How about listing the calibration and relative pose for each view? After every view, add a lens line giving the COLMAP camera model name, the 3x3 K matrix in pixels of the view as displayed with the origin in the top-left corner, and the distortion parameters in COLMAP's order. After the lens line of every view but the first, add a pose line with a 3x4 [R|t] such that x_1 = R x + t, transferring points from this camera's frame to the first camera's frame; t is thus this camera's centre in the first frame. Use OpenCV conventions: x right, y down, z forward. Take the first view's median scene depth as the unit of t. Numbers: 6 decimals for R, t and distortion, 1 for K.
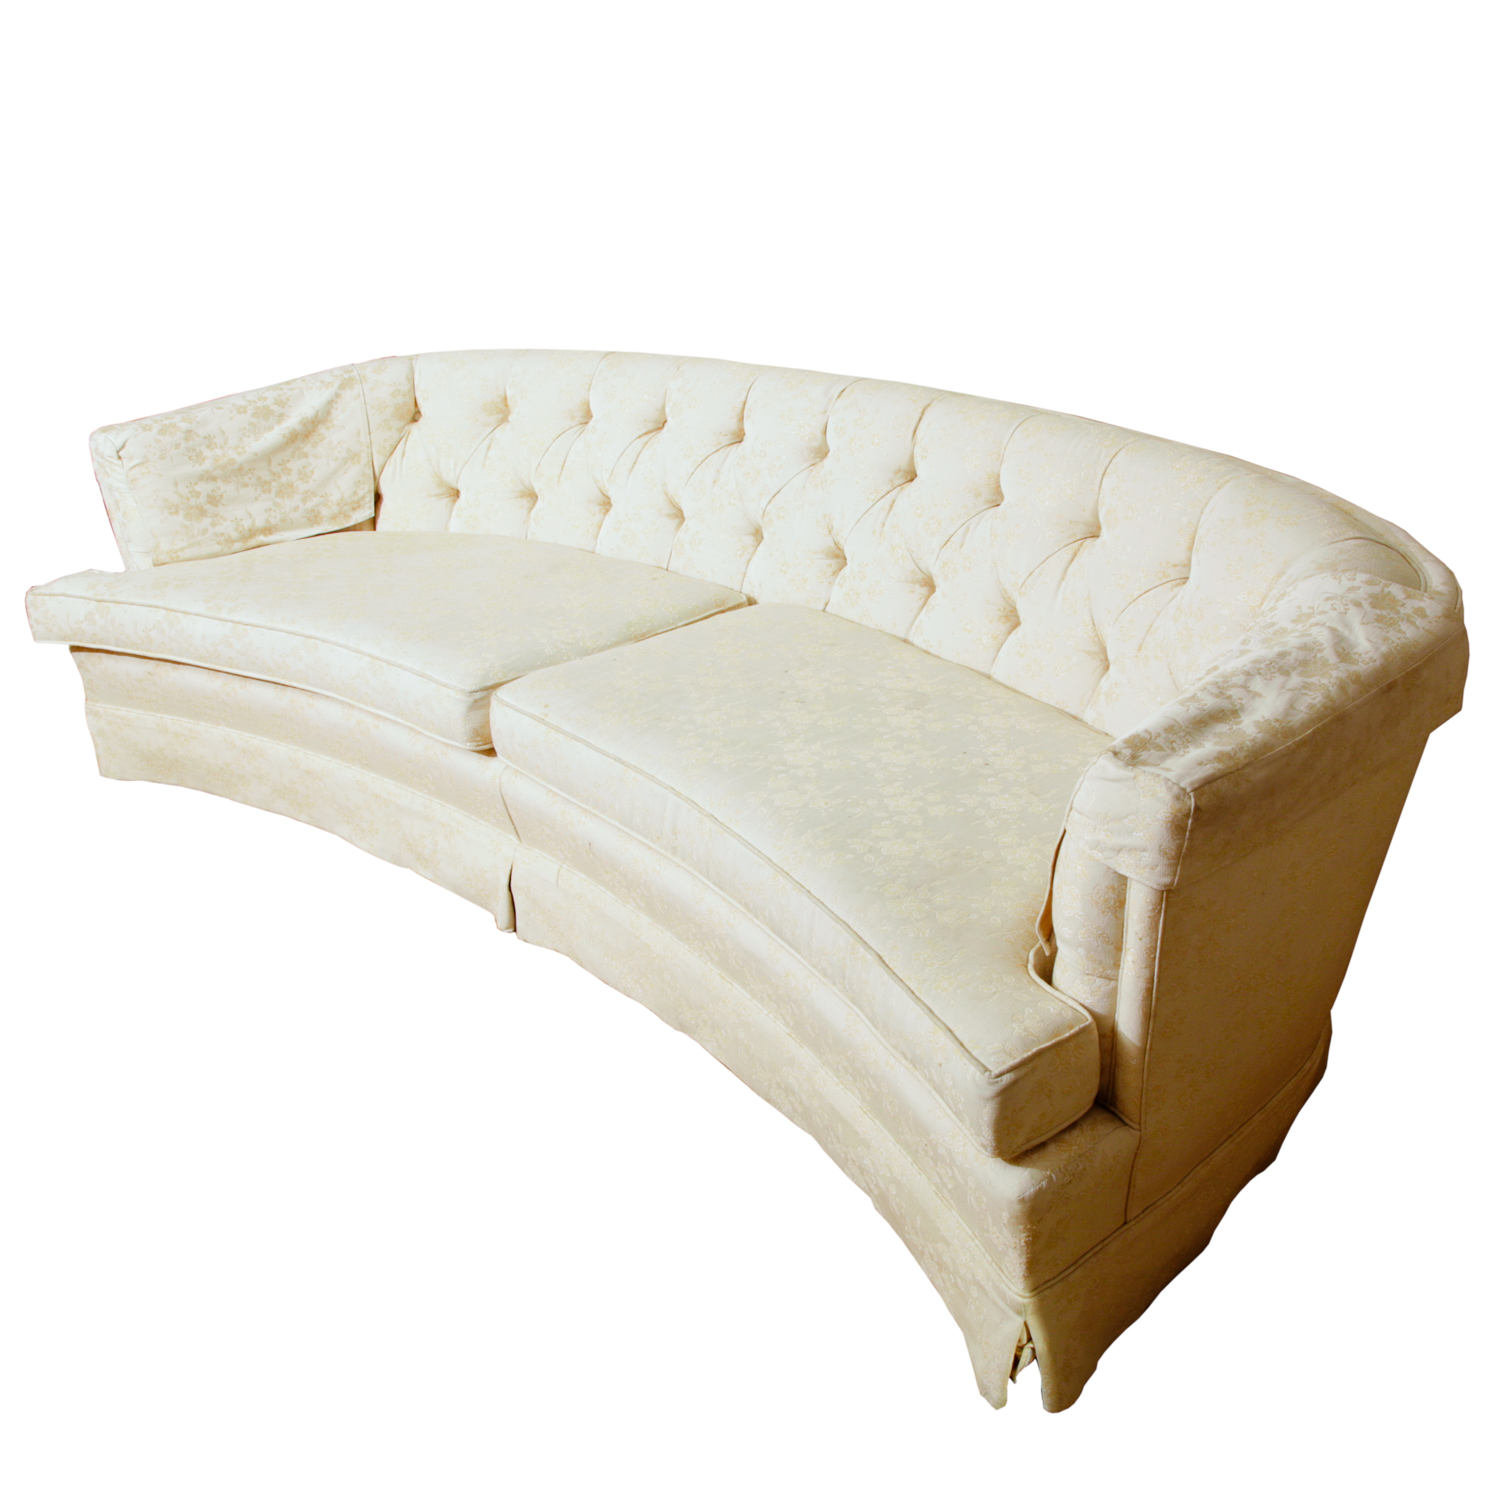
lens RADIAL K [[1647.4, 0, 750.0], [0, 1647.4, 750.0], [0, 0, 1]] dist [-0.121394, 0.007759]
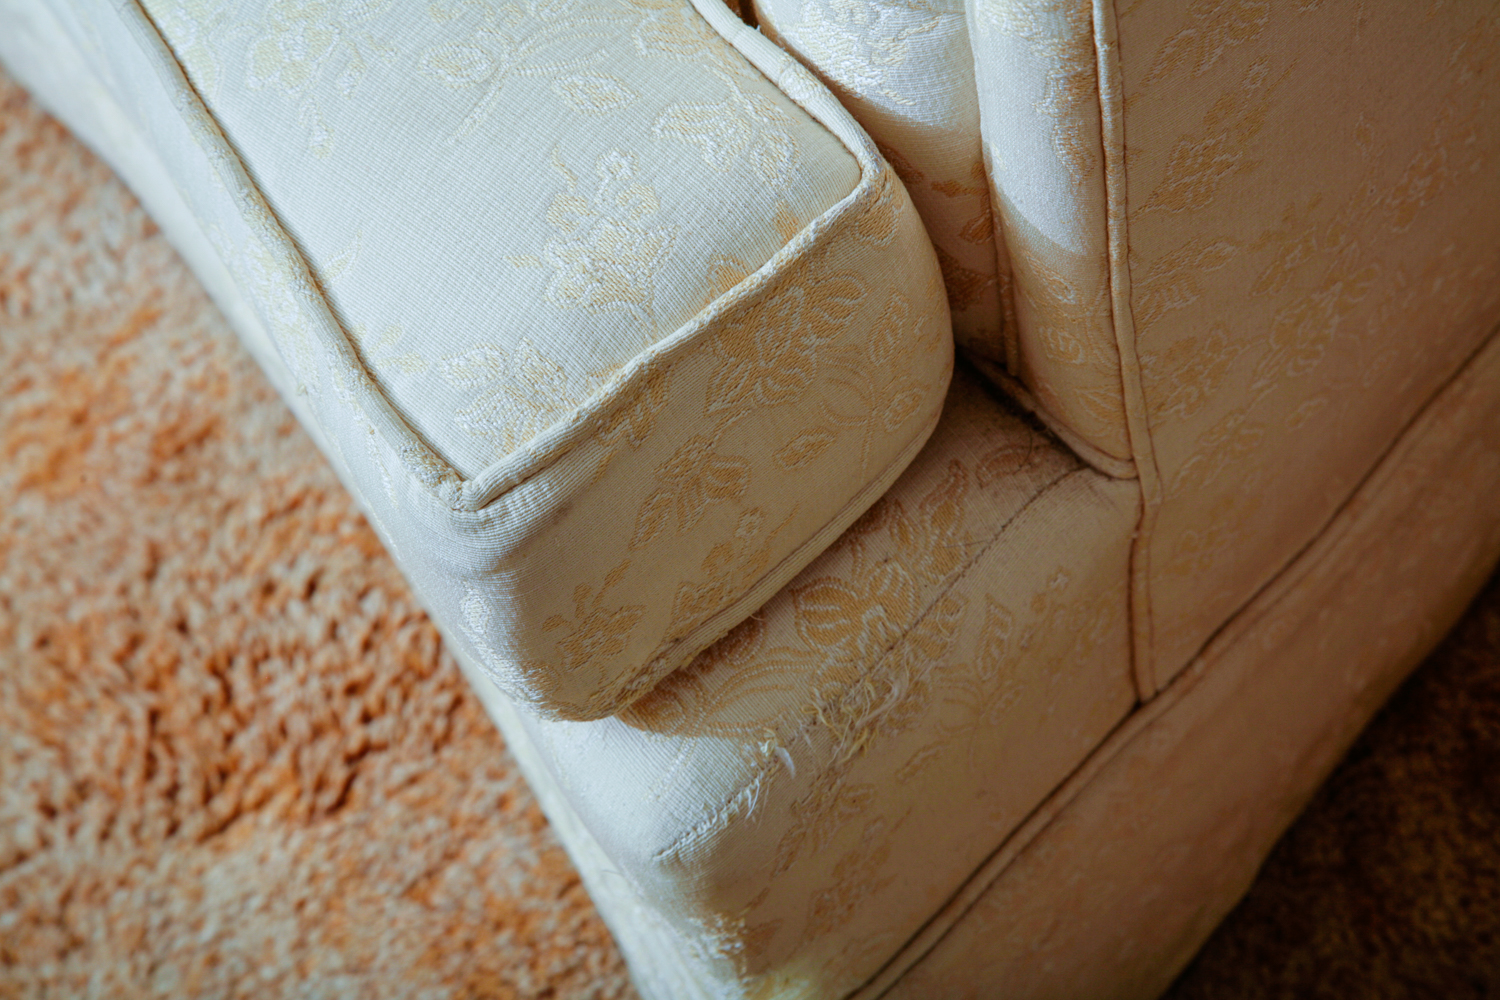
lens RADIAL K [[3928.4, 0, 750.0], [0, 3928.4, 500.0], [0, 0, 1]] dist [0.374884, -0.045491]
pose [[0.991405, -0.129505, -0.018558, 0.192533], [0.121160, 0.855341, 0.503699, -0.091411], [-0.049358, -0.501618, 0.863680, 0.460142]]
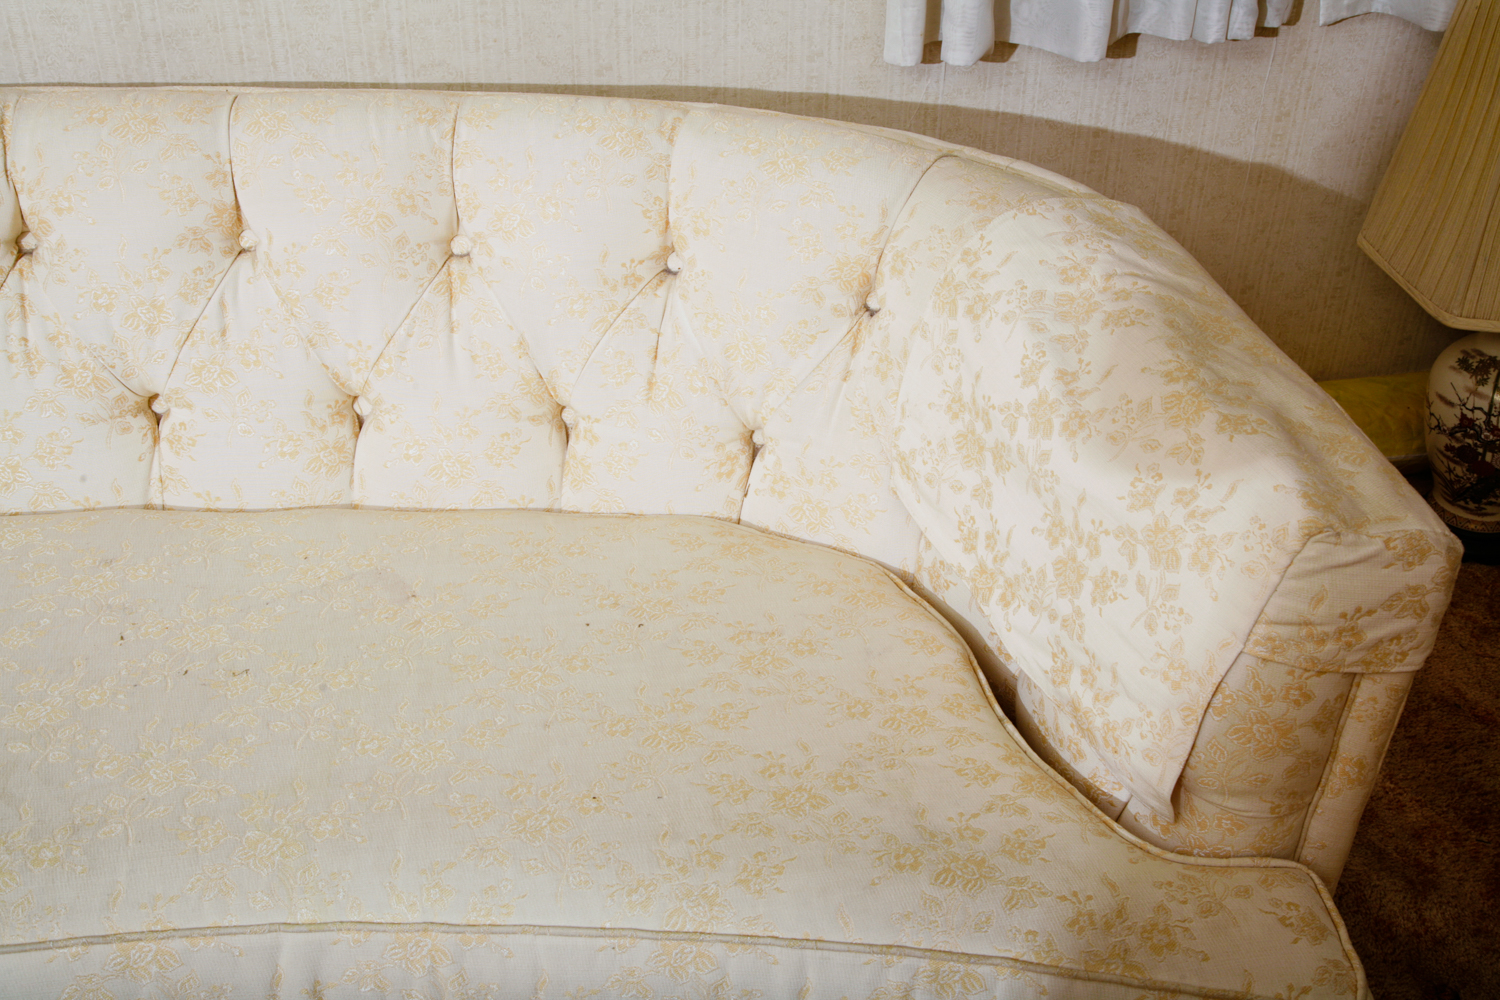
lens RADIAL K [[1755.9, 0, 750.0], [0, 1755.9, 500.0], [0, 0, 1]] dist [0.055950, 0.074236]
pose [[0.527994, -0.386406, 0.756249, -0.466759], [0.313041, 0.916341, 0.249648, -0.266917], [-0.789448, 0.104925, 0.604784, 0.686746]]
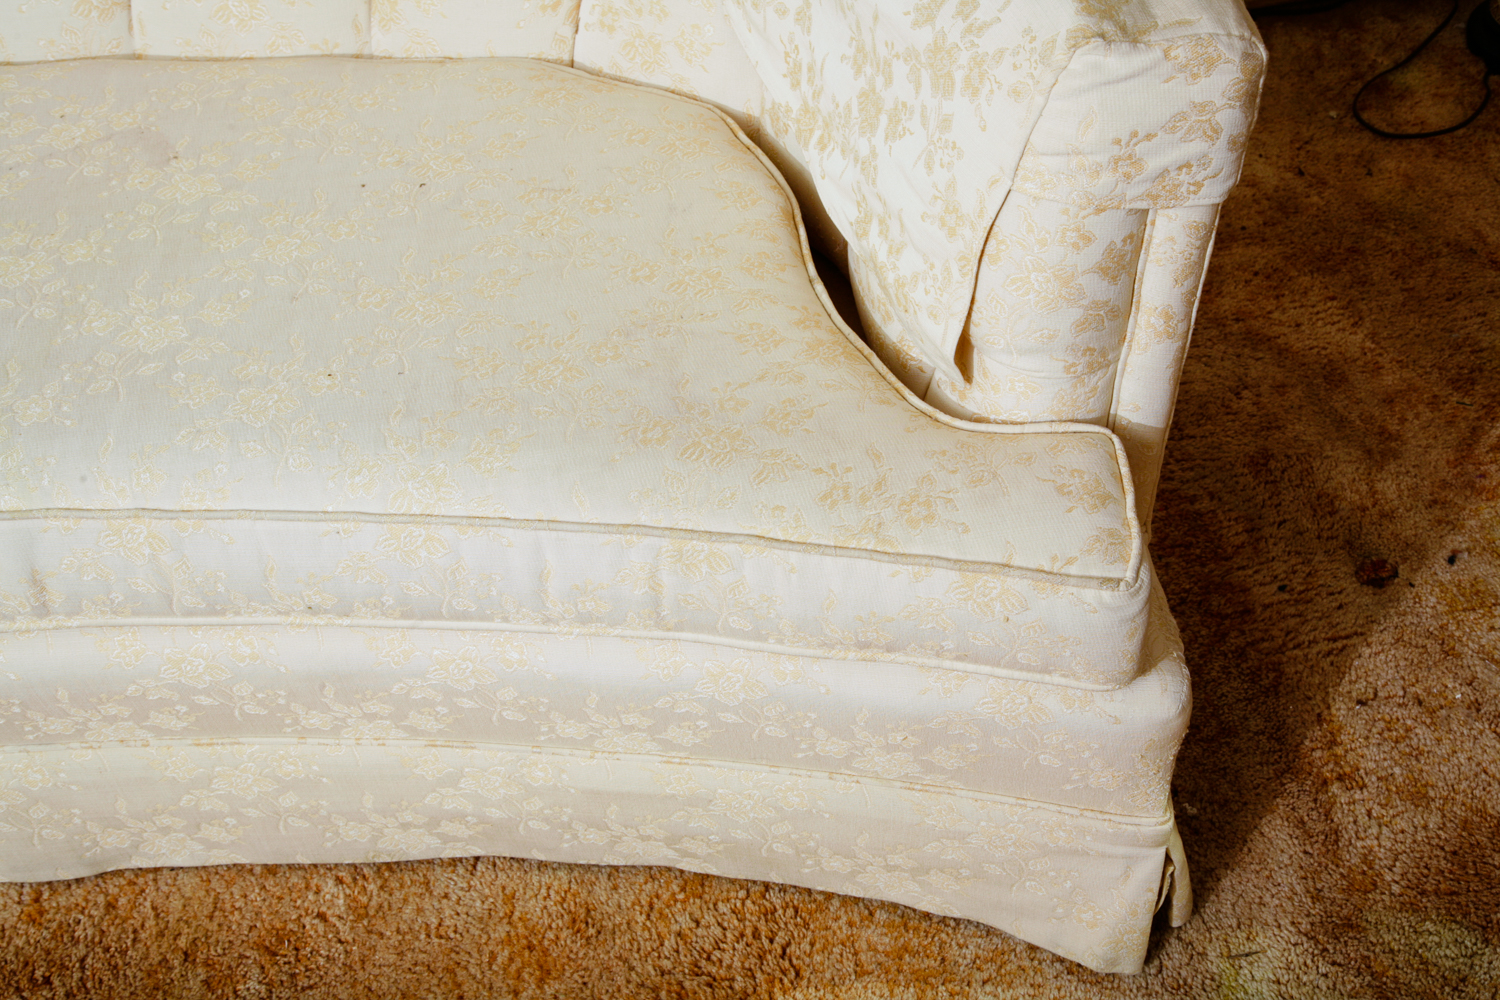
lens RADIAL K [[1977.2, 0, 750.0], [0, 1977.2, 500.0], [0, 0, 1]] dist [0.105891, 0.068329]
pose [[0.572939, -0.551360, 0.606419, -0.377761], [0.364142, 0.834103, 0.414334, -0.198571], [-0.734263, -0.016566, 0.678663, 0.552146]]
